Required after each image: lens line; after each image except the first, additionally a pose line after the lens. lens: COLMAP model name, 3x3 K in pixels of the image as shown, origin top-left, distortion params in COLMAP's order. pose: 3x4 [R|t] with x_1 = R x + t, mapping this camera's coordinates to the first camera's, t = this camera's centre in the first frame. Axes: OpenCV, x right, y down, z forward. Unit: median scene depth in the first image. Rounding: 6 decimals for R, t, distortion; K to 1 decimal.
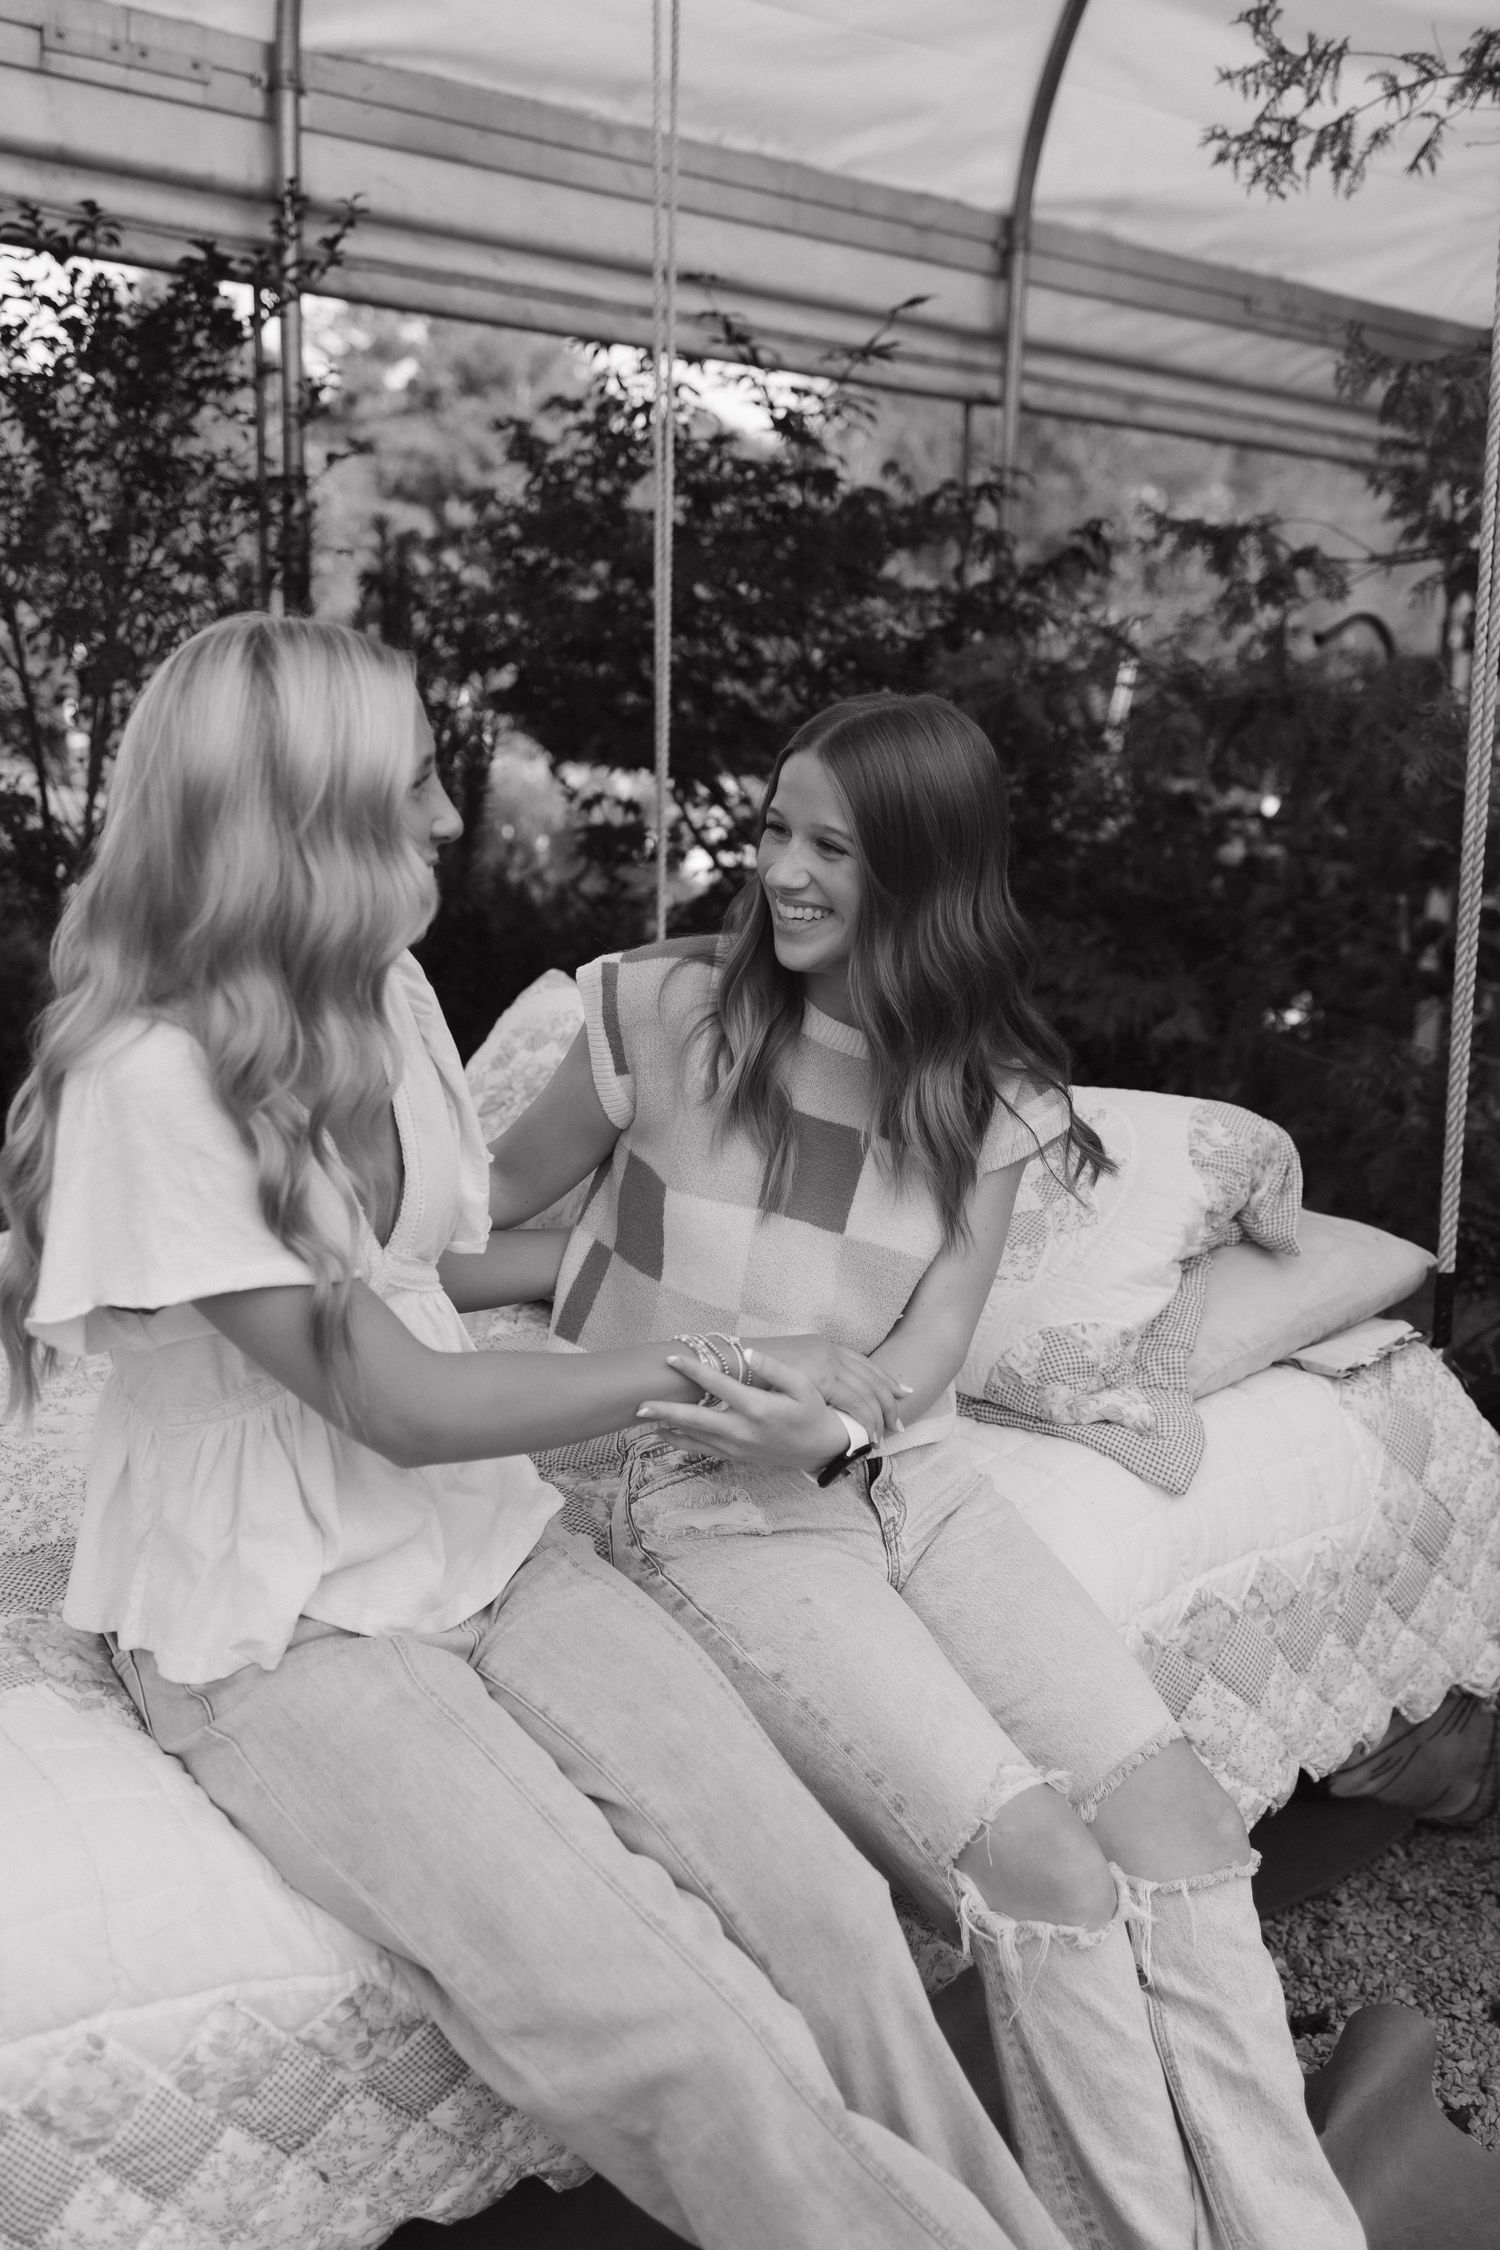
lens RADIAL K [[2256.5, 0, 750.0], [0, 2256.5, 1125.0], [0, 0, 1]] dist [-0.014077, 0.048877]
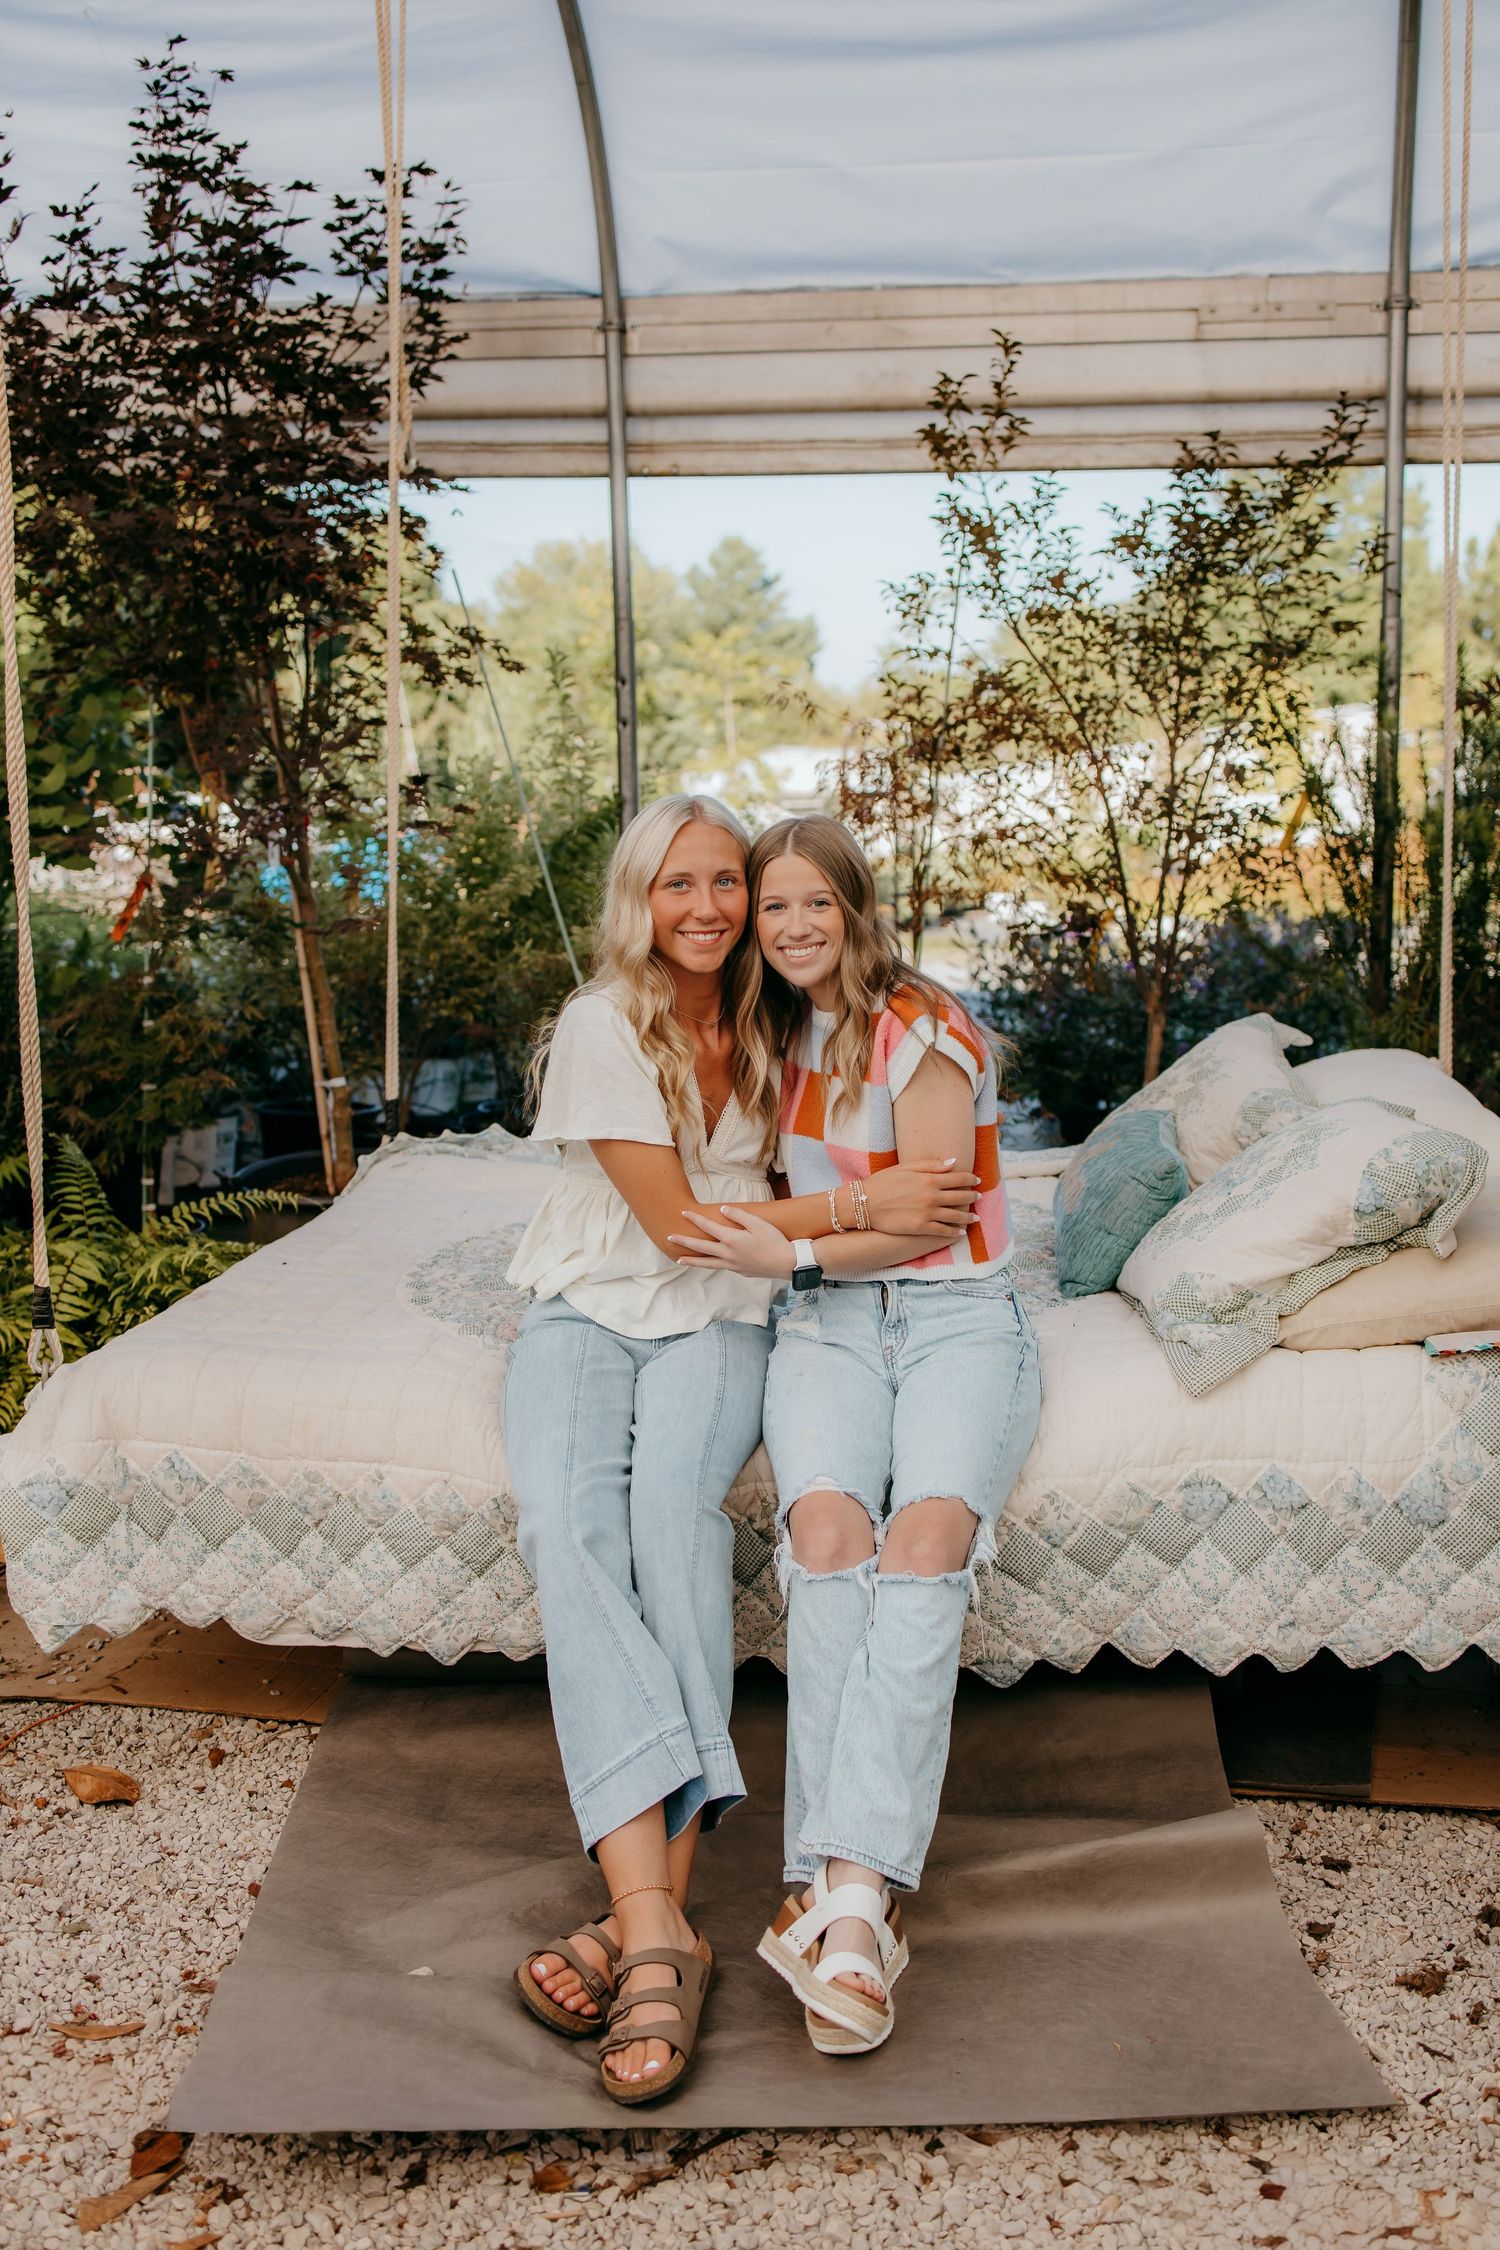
lens RADIAL K [[2256.5, 0, 750.0], [0, 2256.5, 1125.0], [0, 0, 1]] dist [-0.014077, 0.048877]
pose [[0.665879, 0.086871, -0.740985, 0.902542], [-0.109198, 0.993850, 0.018386, 0.004218], [0.738025, 0.068671, 0.671270, -0.110167]]
